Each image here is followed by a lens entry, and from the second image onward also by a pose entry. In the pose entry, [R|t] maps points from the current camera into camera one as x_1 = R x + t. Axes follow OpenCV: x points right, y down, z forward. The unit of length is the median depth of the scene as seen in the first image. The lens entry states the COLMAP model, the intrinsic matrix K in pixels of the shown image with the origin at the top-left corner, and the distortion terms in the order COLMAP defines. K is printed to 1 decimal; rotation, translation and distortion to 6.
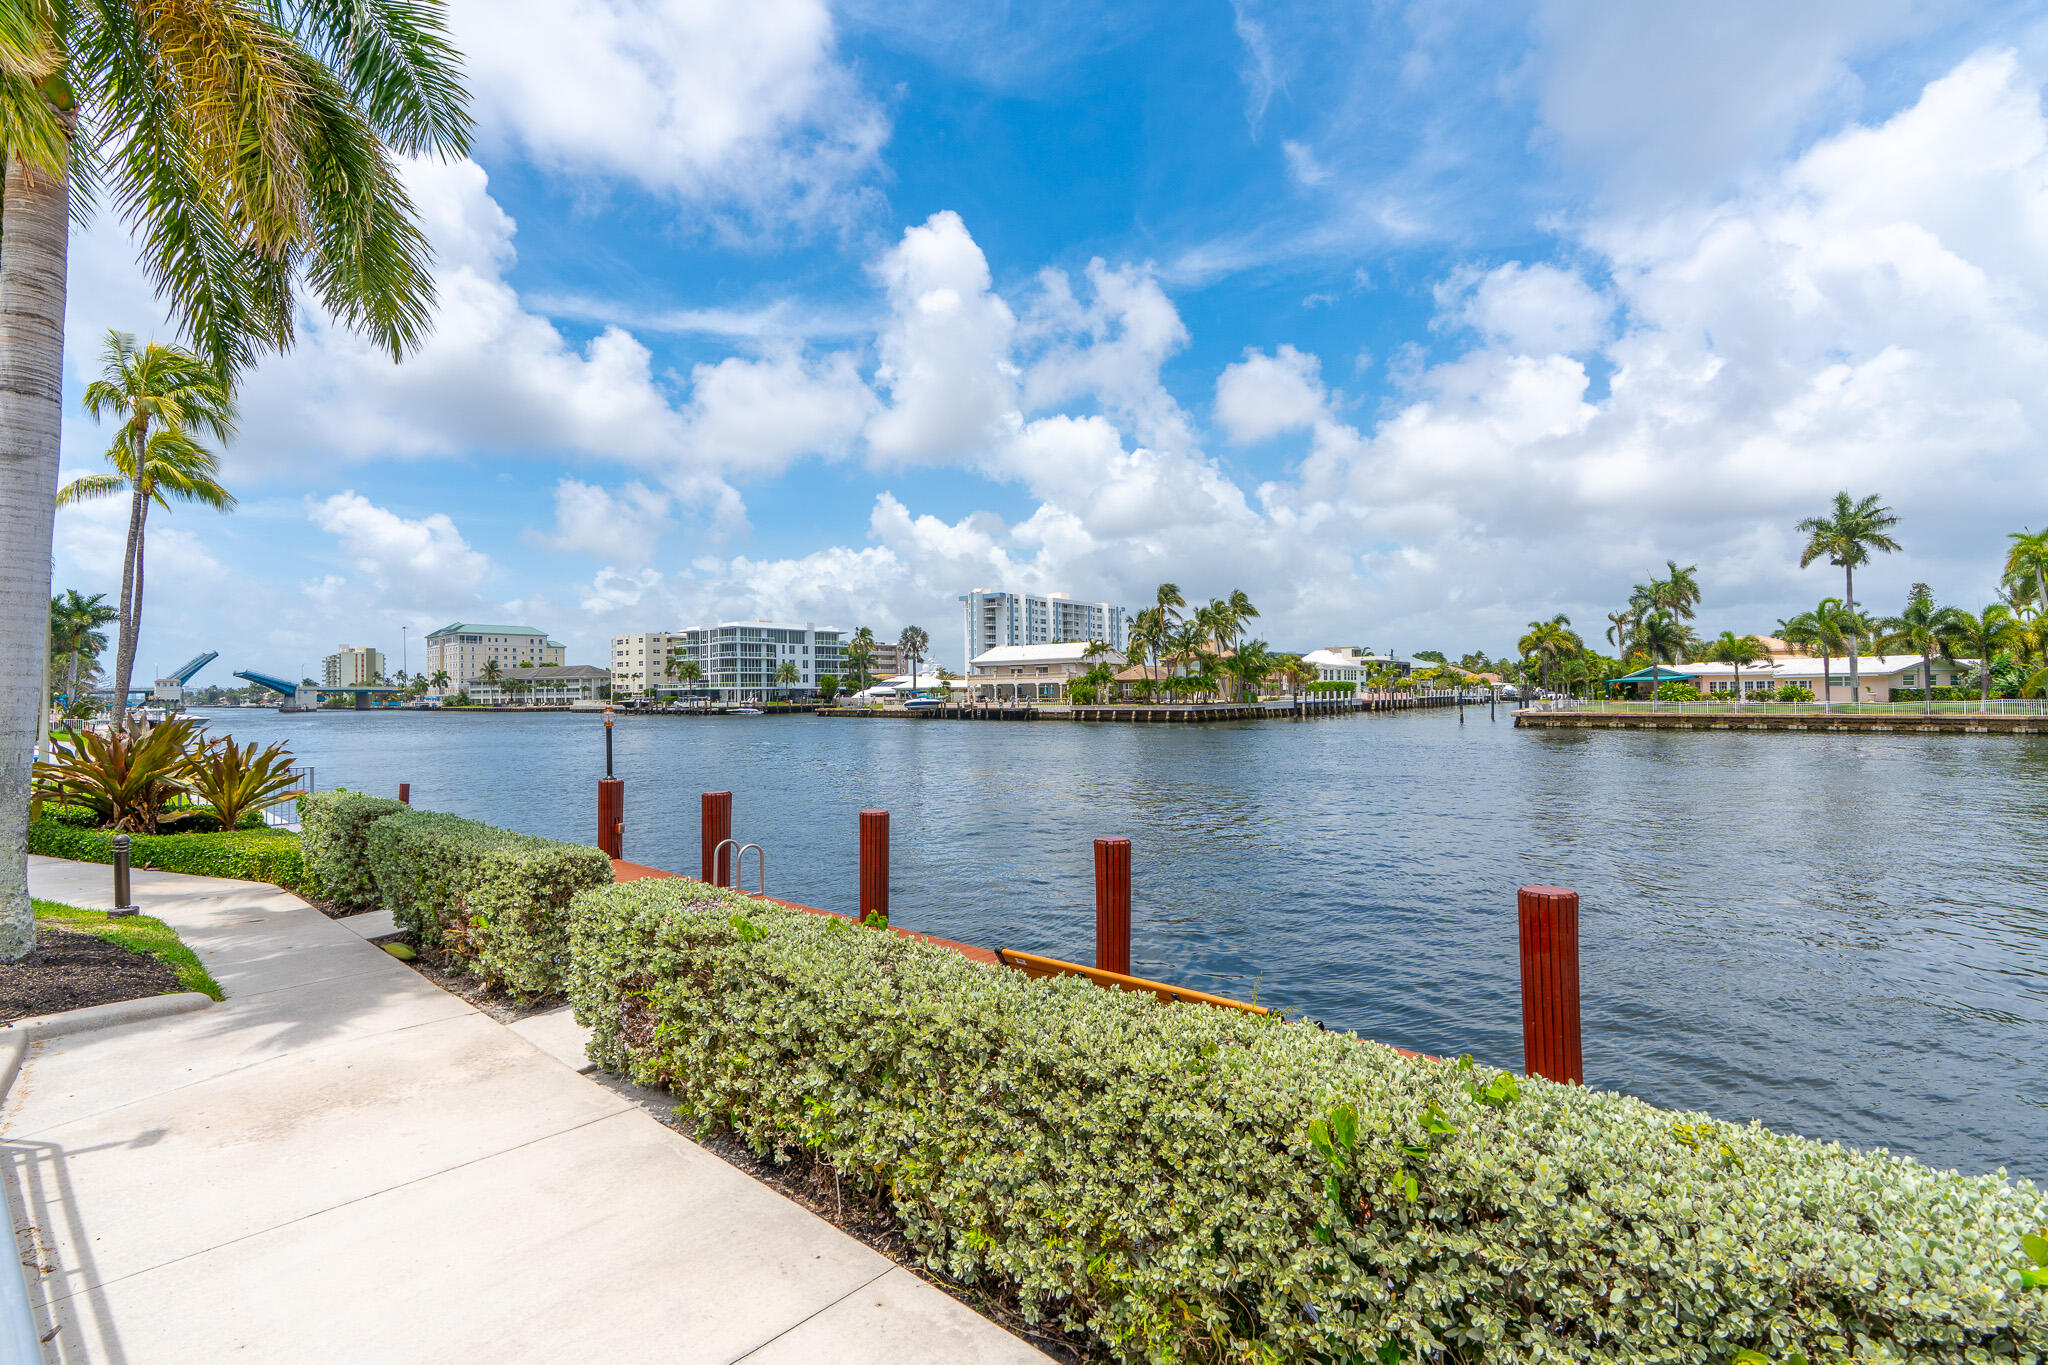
lens RADIAL K [[925.7, 0, 1028.5], [0, 925.7, 676.5], [0, 0, 1]] dist [-0.002748, 0.000149]
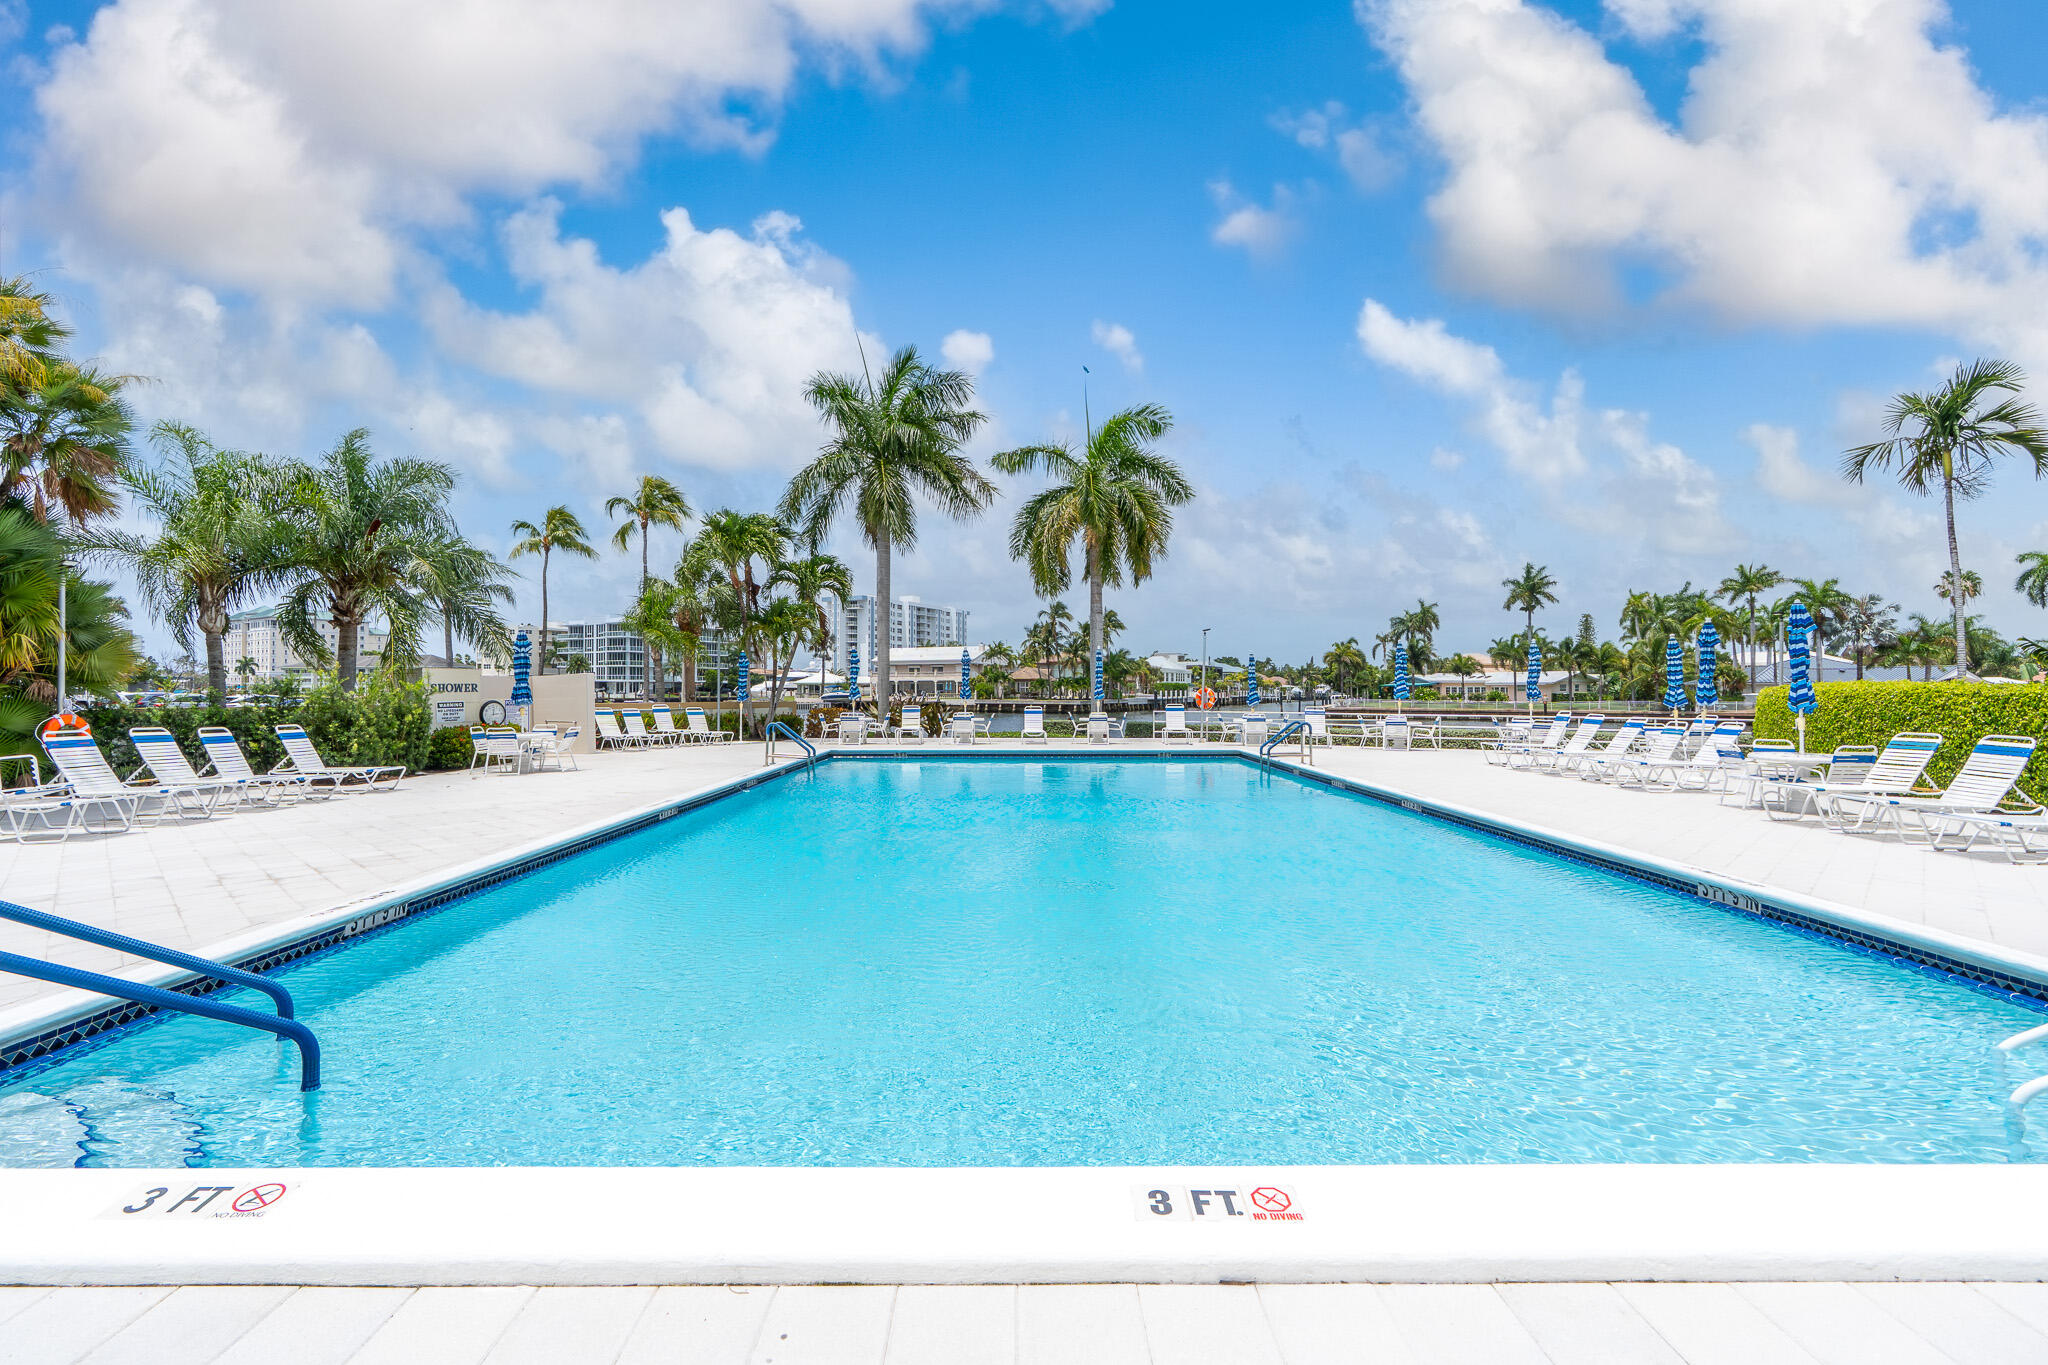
lens RADIAL K [[925.7, 0, 1019.9], [0, 925.7, 687.6], [0, 0, 1]] dist [-0.002748, 0.000149]
pose [[0.977303, 0.012773, 0.211461, -0.156069], [-0.016064, 0.999775, 0.013853, -0.001777], [-0.211237, -0.016936, 0.977288, -0.193729]]
